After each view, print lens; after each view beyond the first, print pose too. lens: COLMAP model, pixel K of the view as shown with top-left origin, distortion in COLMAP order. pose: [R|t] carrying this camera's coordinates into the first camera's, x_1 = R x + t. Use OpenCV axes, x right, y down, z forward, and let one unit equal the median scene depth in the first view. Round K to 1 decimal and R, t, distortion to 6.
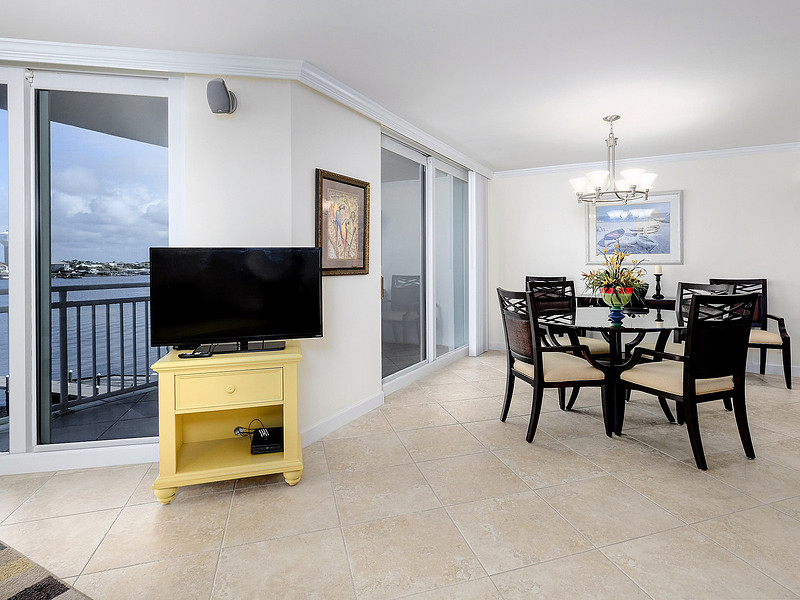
lens RADIAL K [[443.9, 0, 387.0], [0, 443.9, 266.0], [0, 0, 1]] dist [-0.002679, -0.000295]
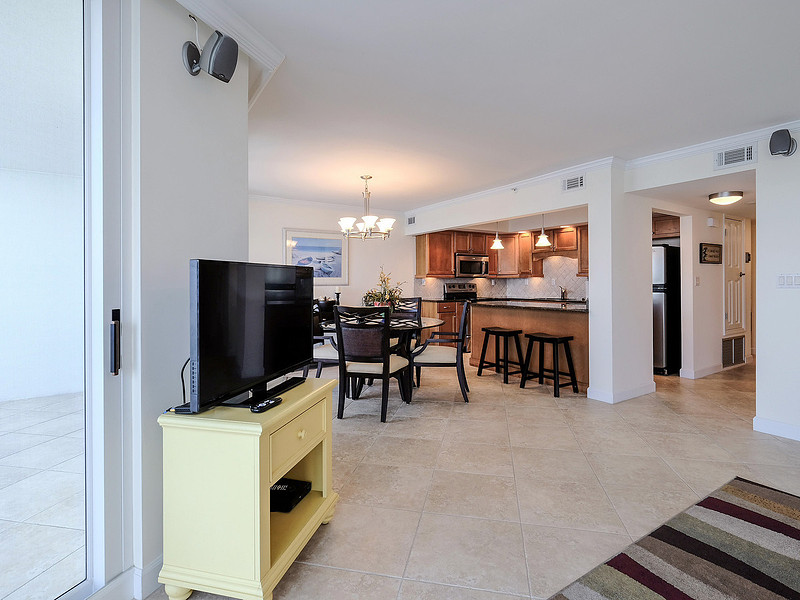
lens RADIAL K [[440.5, 0, 398.7], [0, 440.5, 285.0], [0, 0, 1]] dist [-0.006644, -0.002475]
pose [[0.460980, -0.001450, 0.887410, -0.591803], [0.006805, 0.999975, -0.001901, -0.001184], [-0.887385, 0.006915, 0.460978, 0.268967]]
